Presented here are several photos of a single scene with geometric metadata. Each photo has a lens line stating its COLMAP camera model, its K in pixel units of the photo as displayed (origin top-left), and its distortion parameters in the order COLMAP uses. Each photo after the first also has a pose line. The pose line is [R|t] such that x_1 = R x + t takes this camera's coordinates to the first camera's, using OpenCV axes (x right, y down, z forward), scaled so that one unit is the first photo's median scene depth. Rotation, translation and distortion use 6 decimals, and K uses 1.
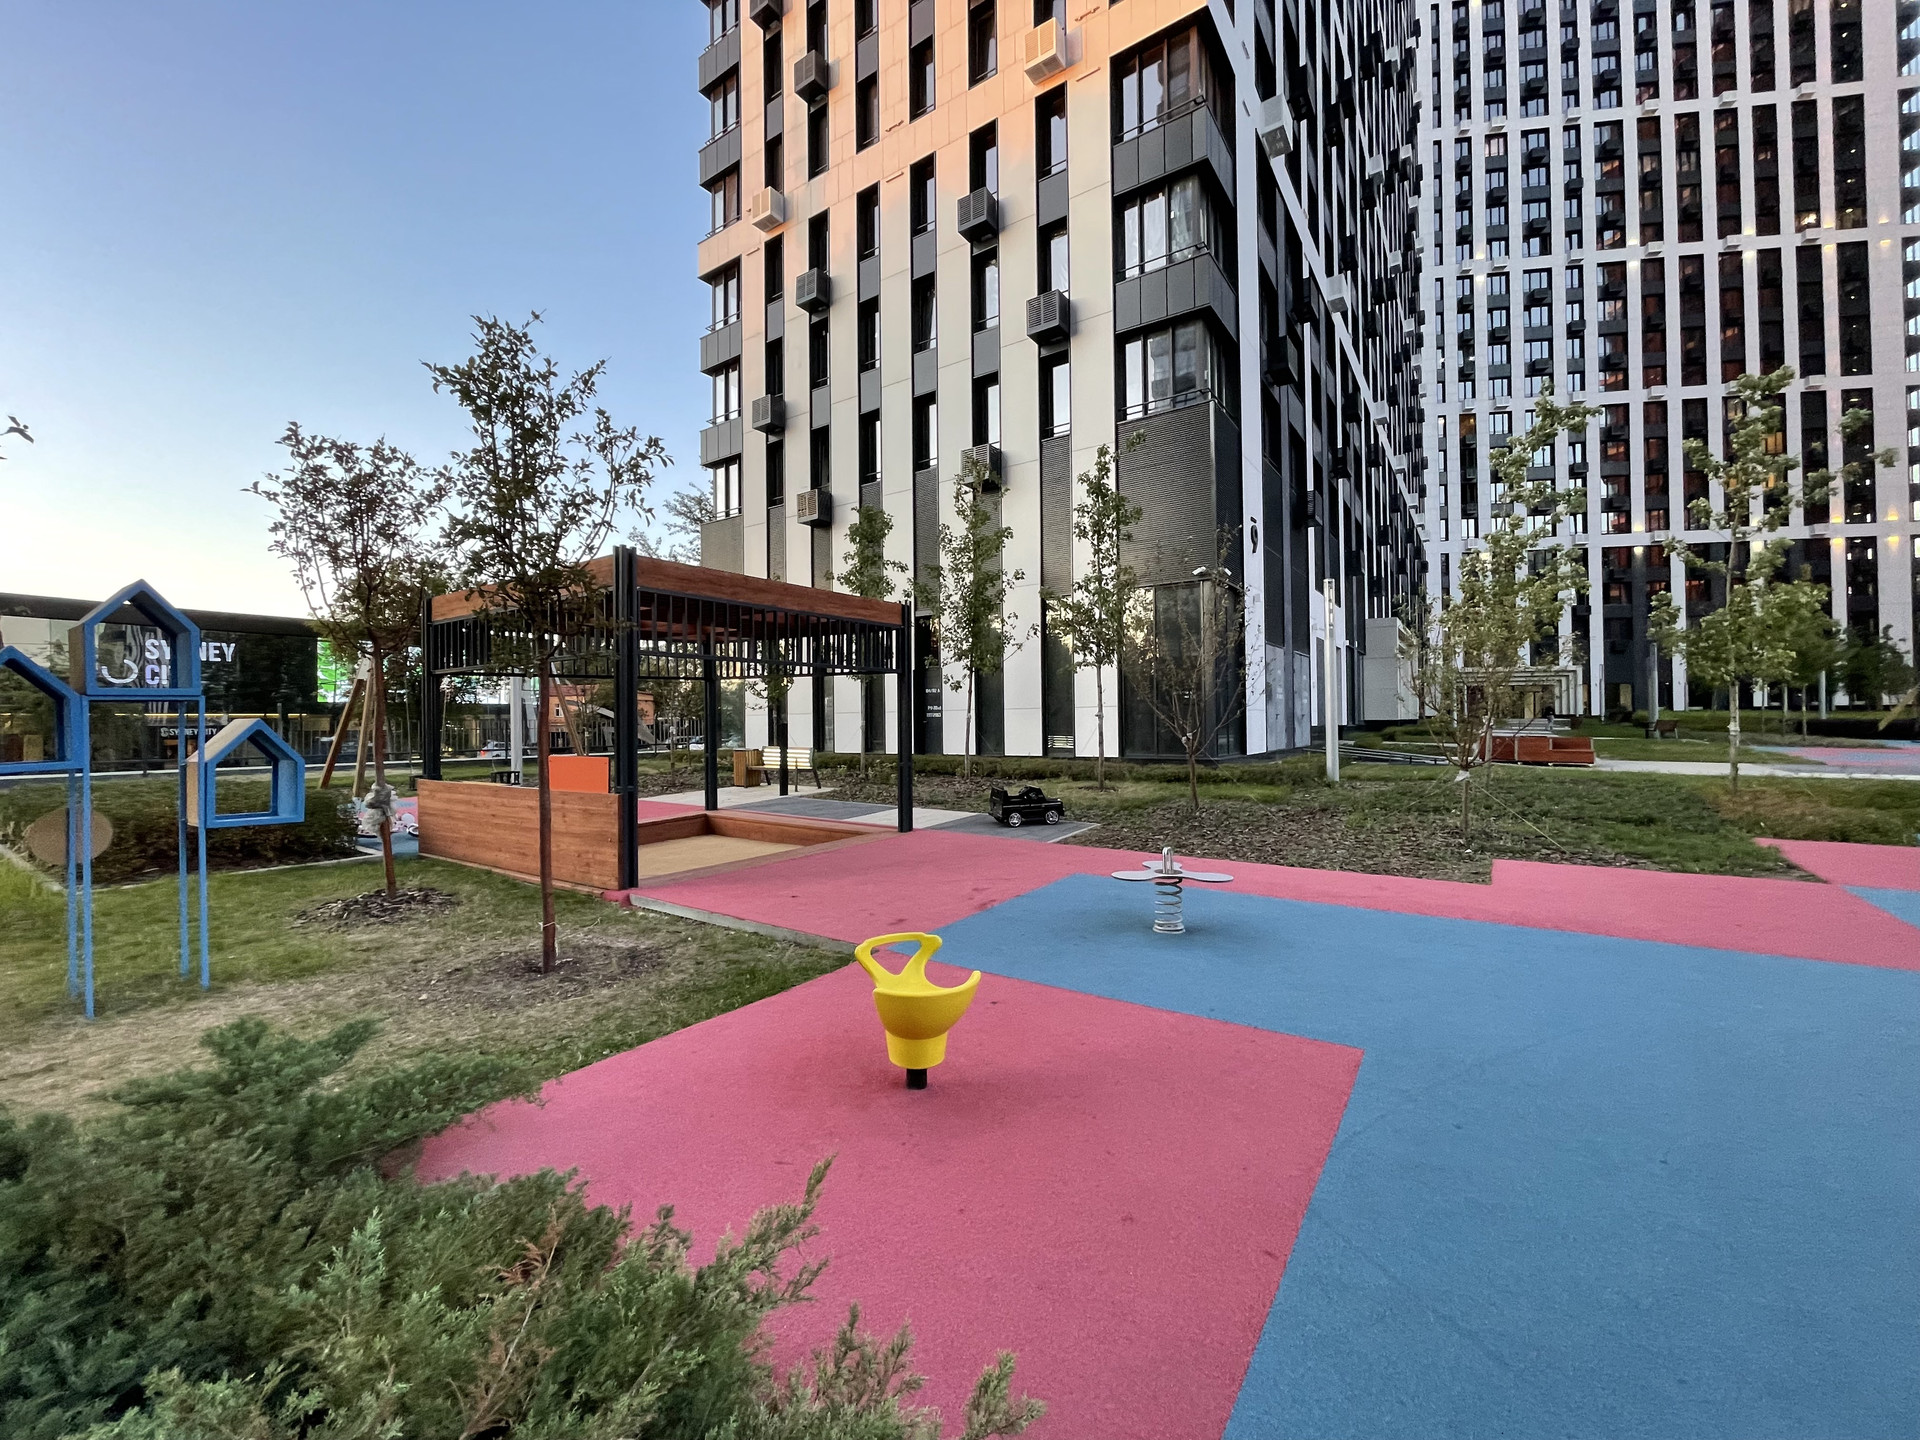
lens RADIAL K [[768.2, 0, 955.3], [0, 768.2, 709.0], [0, 0, 1]] dist [0.012771, -0.004105]
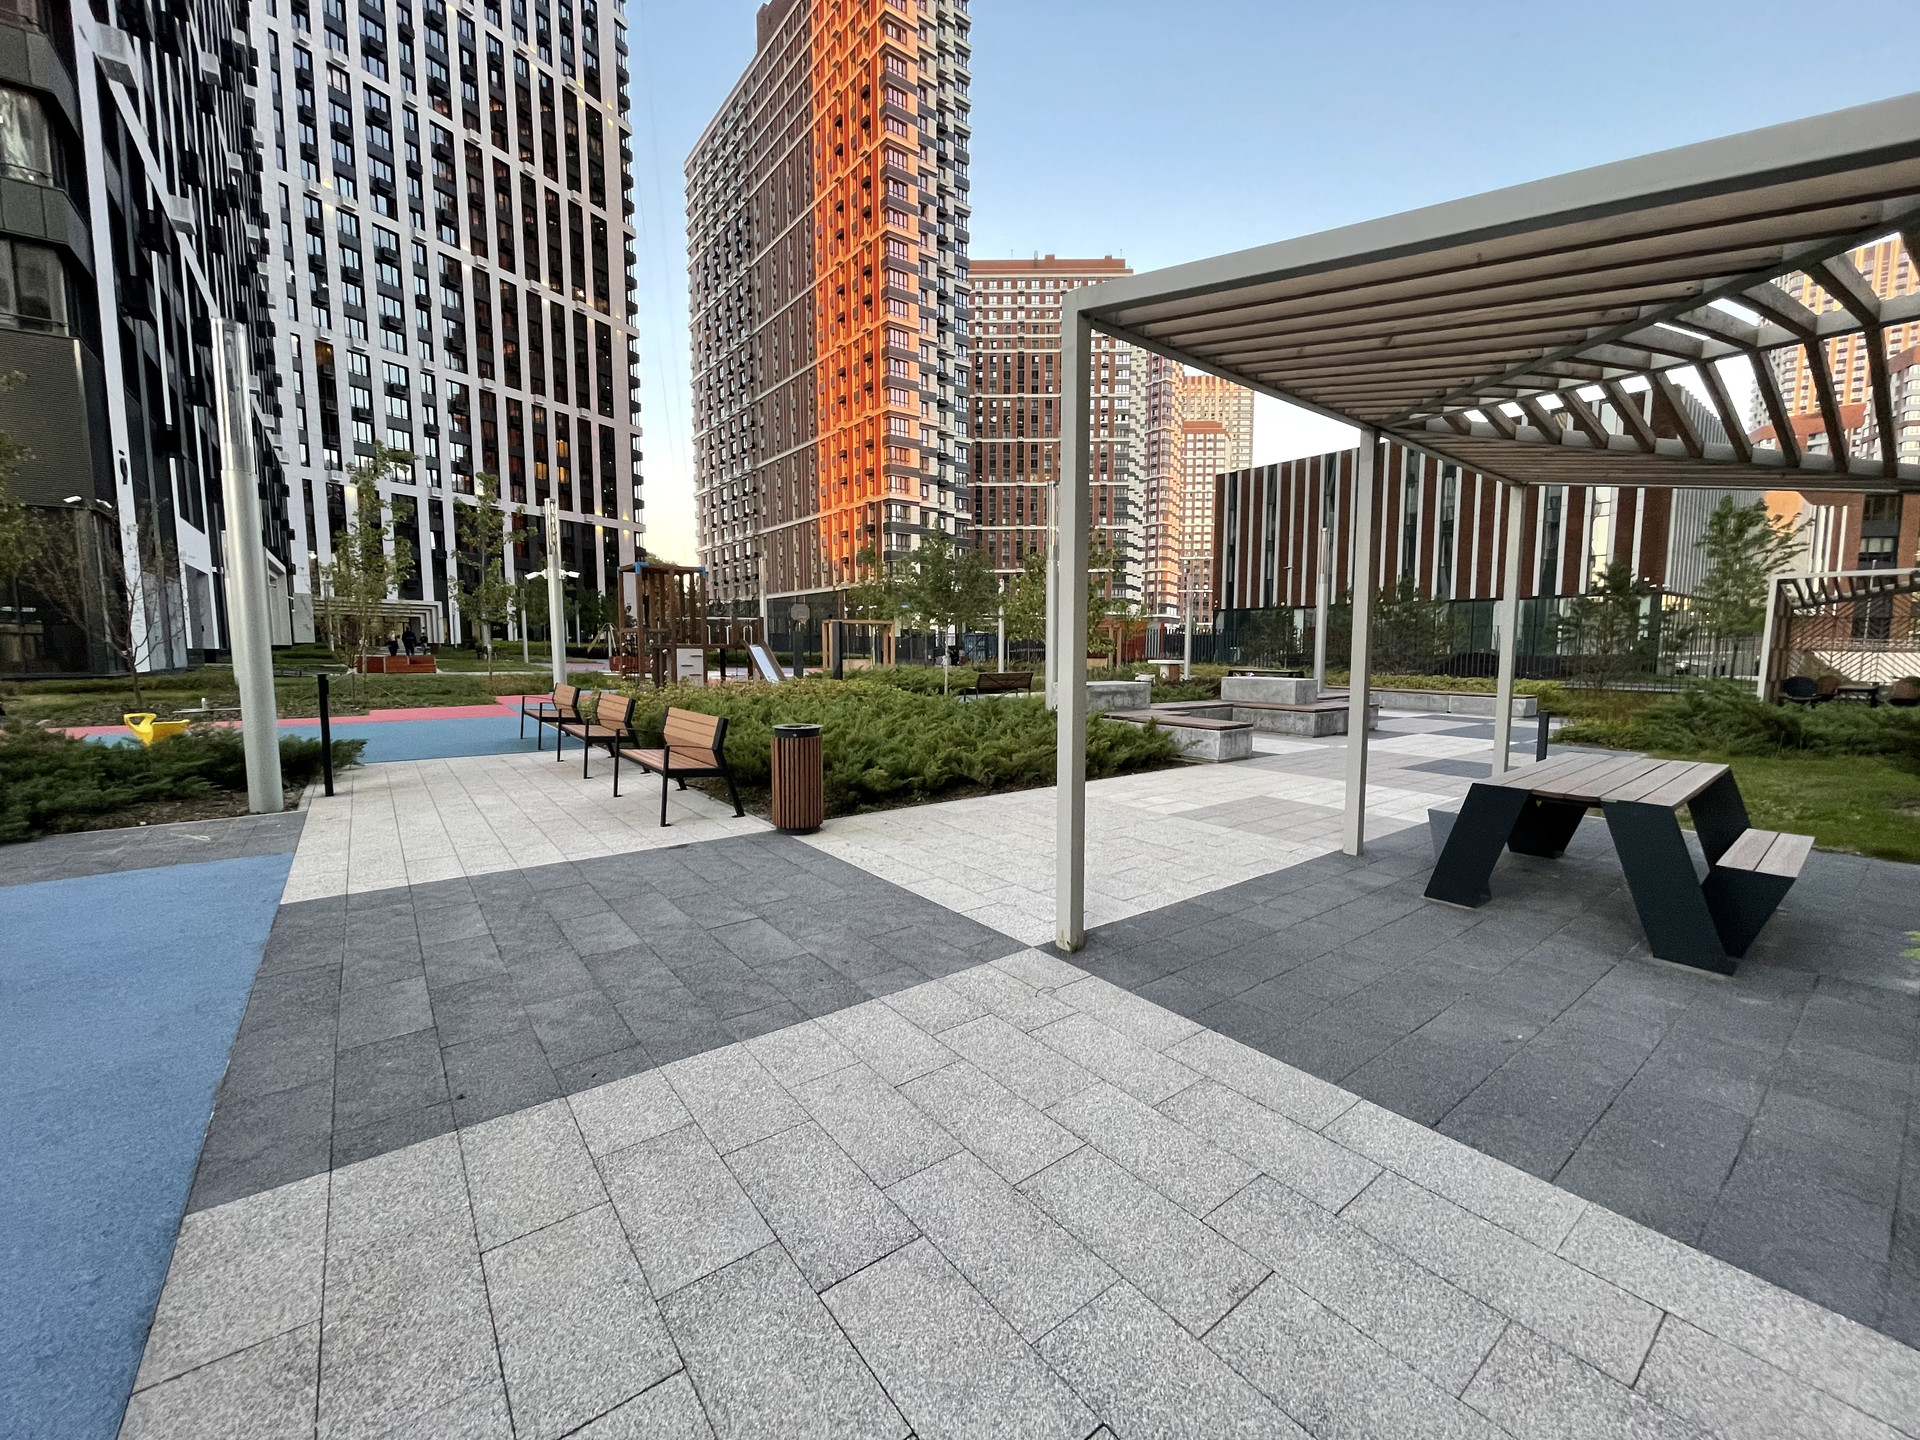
lens RADIAL K [[768.2, 0, 963.1], [0, 768.2, 709.8], [0, 0, 1]] dist [0.012771, -0.004105]
pose [[0.300470, -0.070677, 0.951169, -0.084105], [-0.017549, 0.996672, 0.079601, 0.000795], [-0.953630, -0.040609, 0.298230, -0.120468]]
